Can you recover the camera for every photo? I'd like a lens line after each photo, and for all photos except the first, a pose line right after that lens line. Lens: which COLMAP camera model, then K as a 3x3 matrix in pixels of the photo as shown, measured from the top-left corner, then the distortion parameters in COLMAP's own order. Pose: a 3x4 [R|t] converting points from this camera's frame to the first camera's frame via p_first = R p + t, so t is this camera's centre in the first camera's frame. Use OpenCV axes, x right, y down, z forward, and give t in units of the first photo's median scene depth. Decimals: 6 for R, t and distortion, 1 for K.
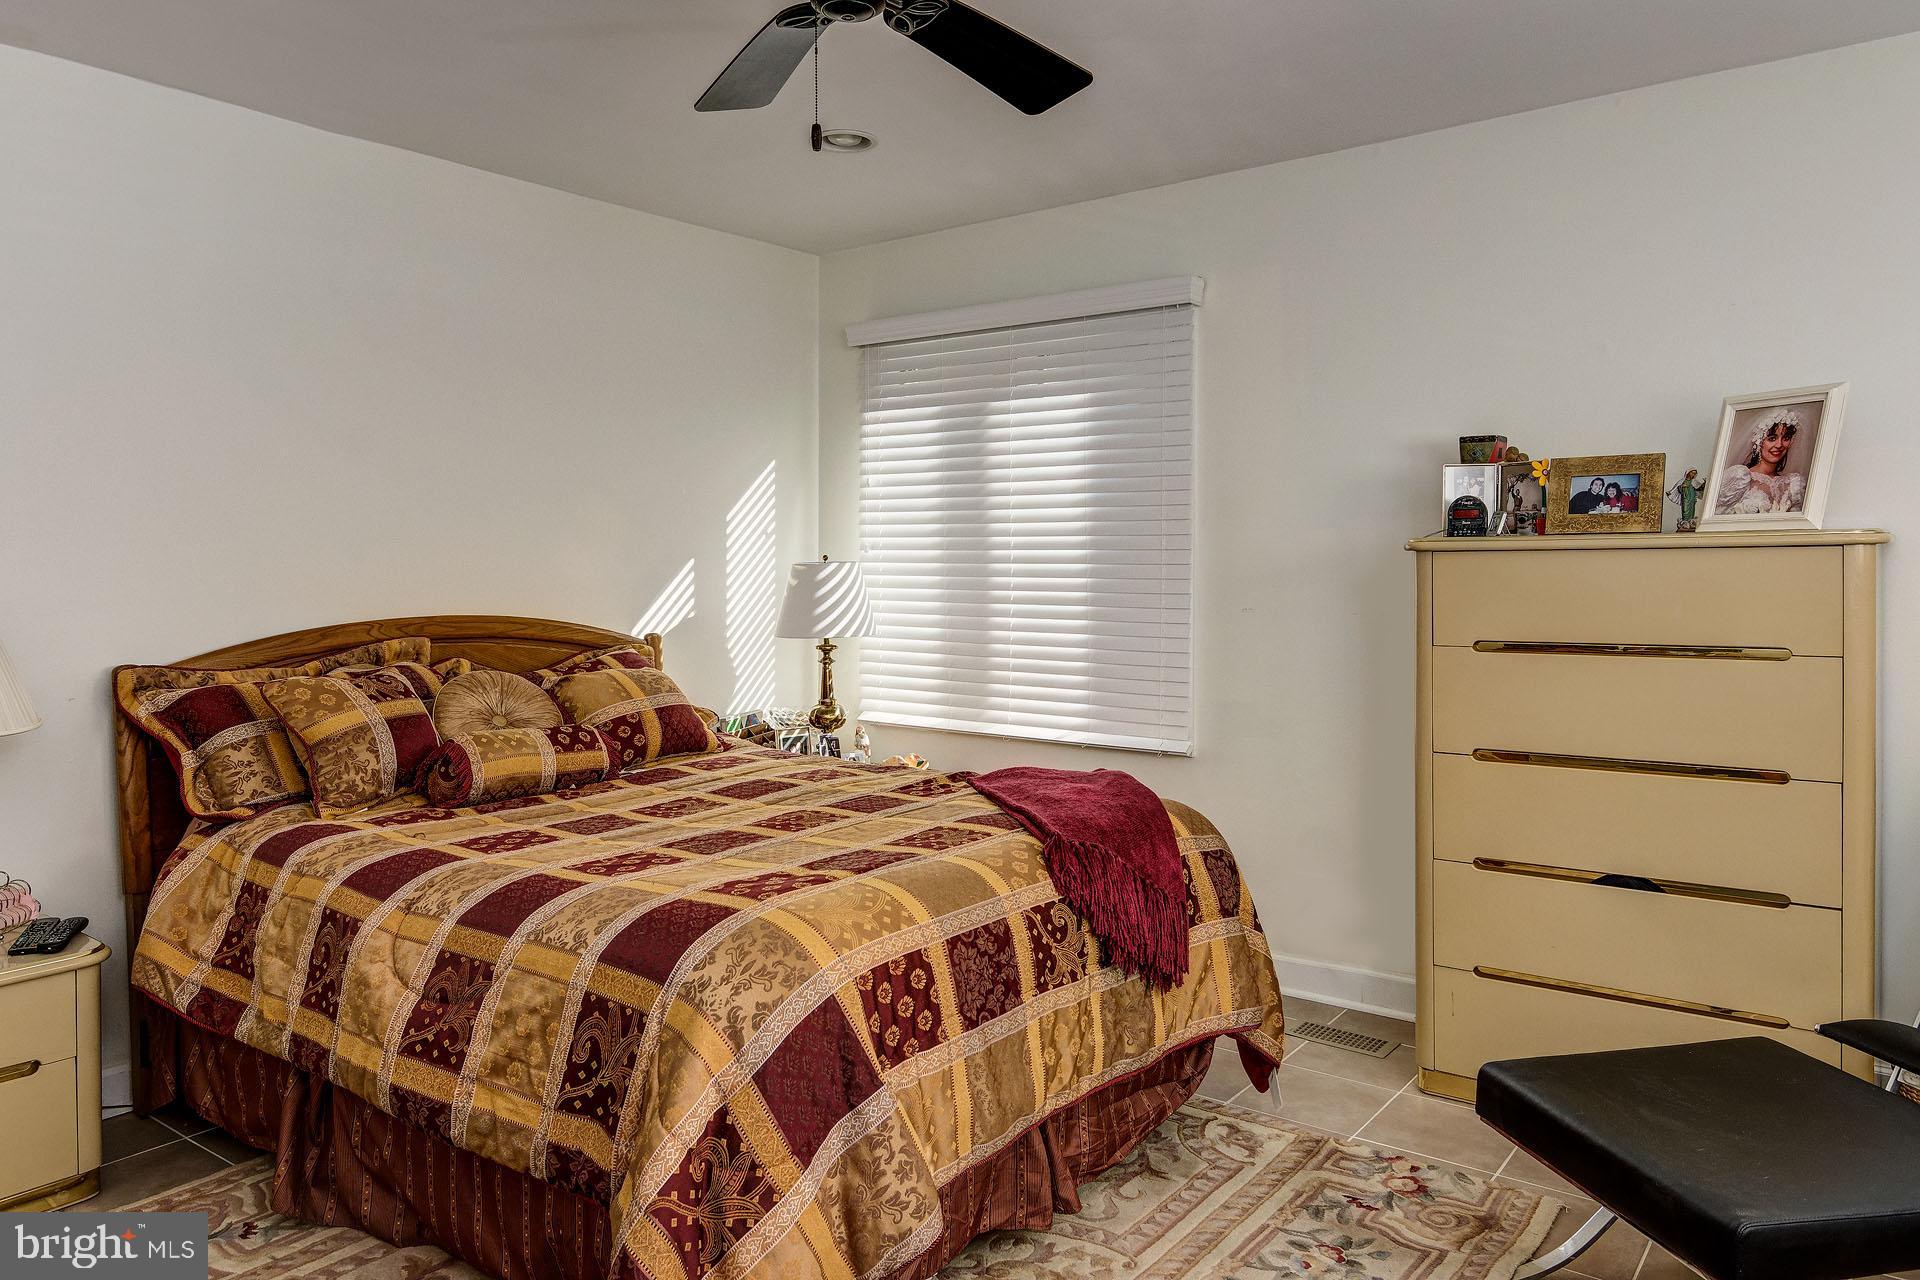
lens RADIAL K [[1309.3, 0, 966.5], [0, 1309.3, 578.4], [0, 0, 1]] dist [0.008072, 0.001130]
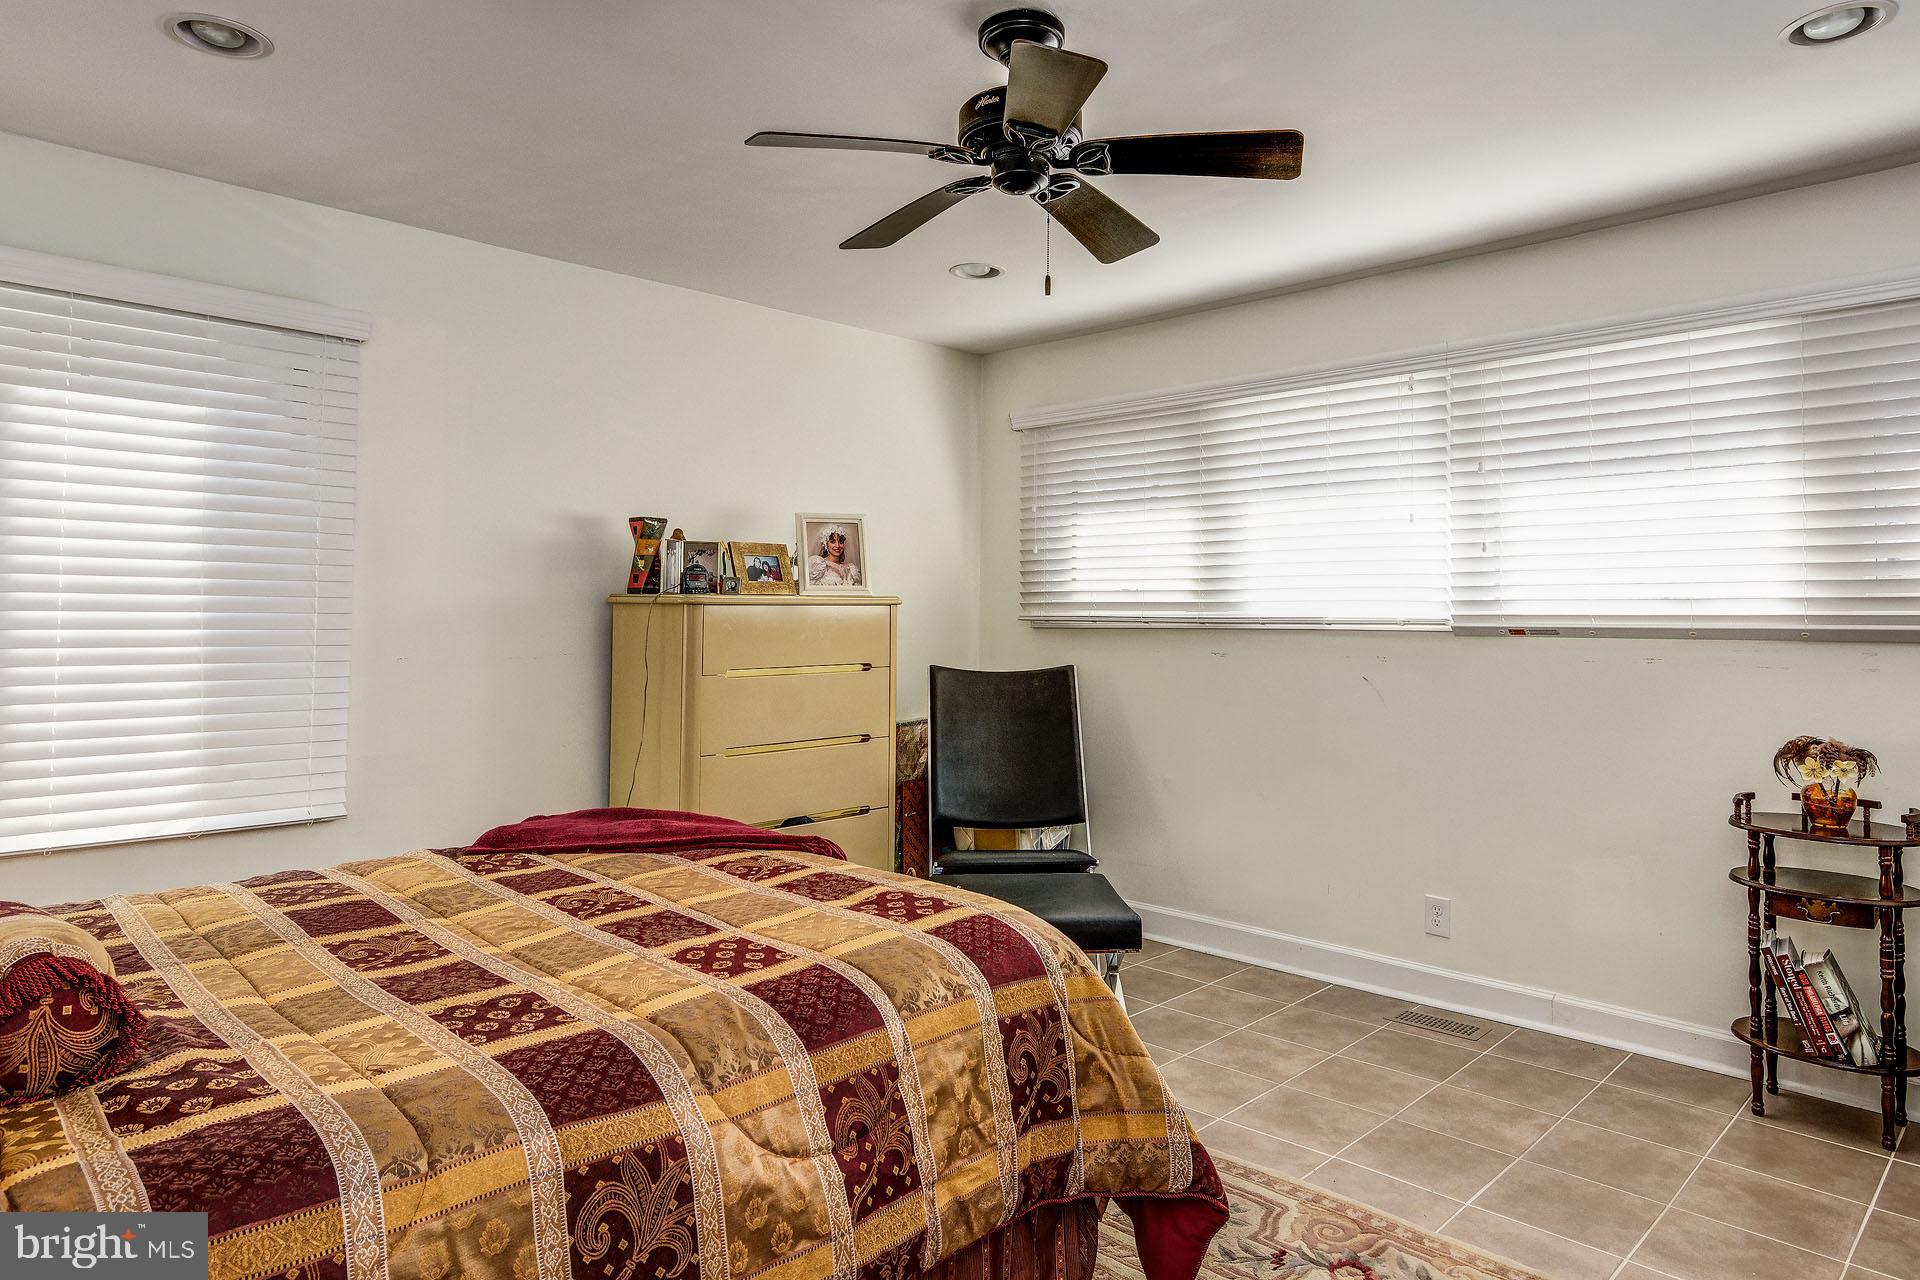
lens RADIAL K [[1139.8, 0, 964.7], [0, 1139.8, 619.5], [0, 0, 1]] dist [-0.002889, -0.001305]
pose [[0.139872, 0.004374, 0.990160, -0.837797], [0.012824, 0.999898, -0.006229, 0.005497], [-0.990087, 0.013569, 0.139802, 0.640047]]
